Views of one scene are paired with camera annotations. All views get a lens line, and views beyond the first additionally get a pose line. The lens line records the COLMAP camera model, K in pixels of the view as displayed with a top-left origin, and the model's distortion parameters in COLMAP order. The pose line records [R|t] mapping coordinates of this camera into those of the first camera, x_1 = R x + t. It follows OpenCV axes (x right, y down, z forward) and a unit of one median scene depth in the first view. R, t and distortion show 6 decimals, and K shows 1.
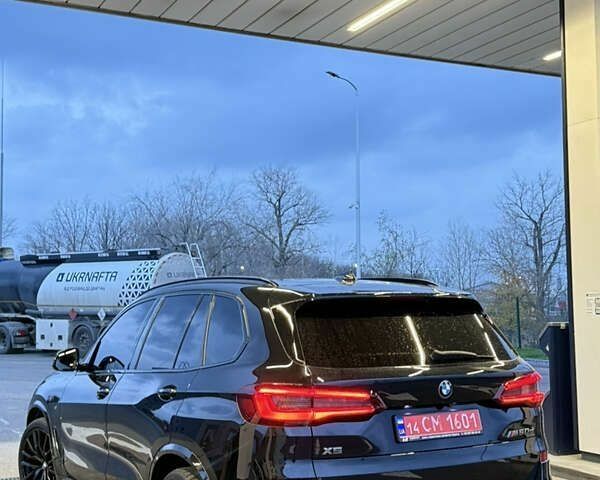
lens RADIAL K [[871.7, 0, 300.0], [0, 871.7, 240.0], [0, 0, 1]] dist [0.142762, -0.118347]
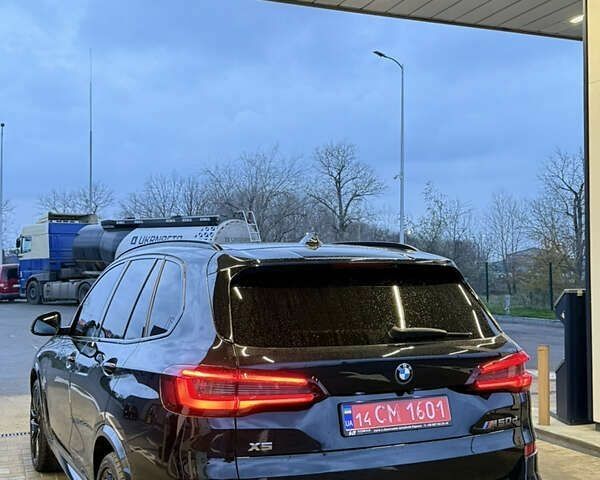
lens RADIAL K [[759.9, 0, 300.0], [0, 759.9, 240.0], [0, 0, 1]] dist [0.199767, -0.421086]
pose [[0.996463, 0.005872, -0.083833, 0.083944], [-0.002559, 0.999213, 0.039581, 0.008562], [0.083999, -0.039227, 0.995693, 0.174371]]
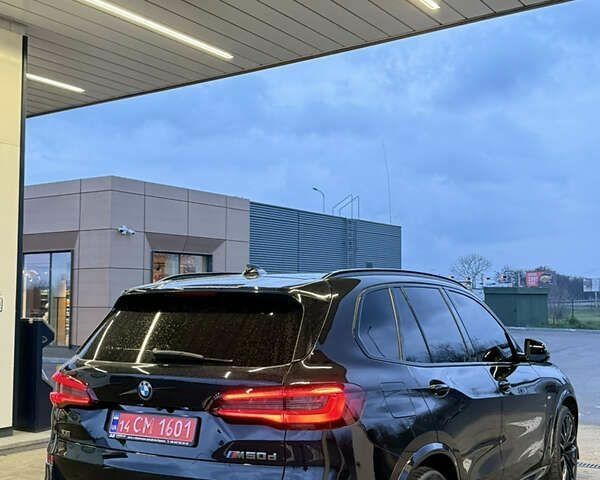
lens RADIAL K [[759.9, 0, 300.0], [0, 759.9, 240.0], [0, 0, 1]] dist [0.199767, -0.421086]
pose [[0.478378, -0.055799, -0.876379, 0.647990], [0.066119, 0.997435, -0.027416, 0.027764], [0.875661, -0.044830, 0.480840, 0.498274]]
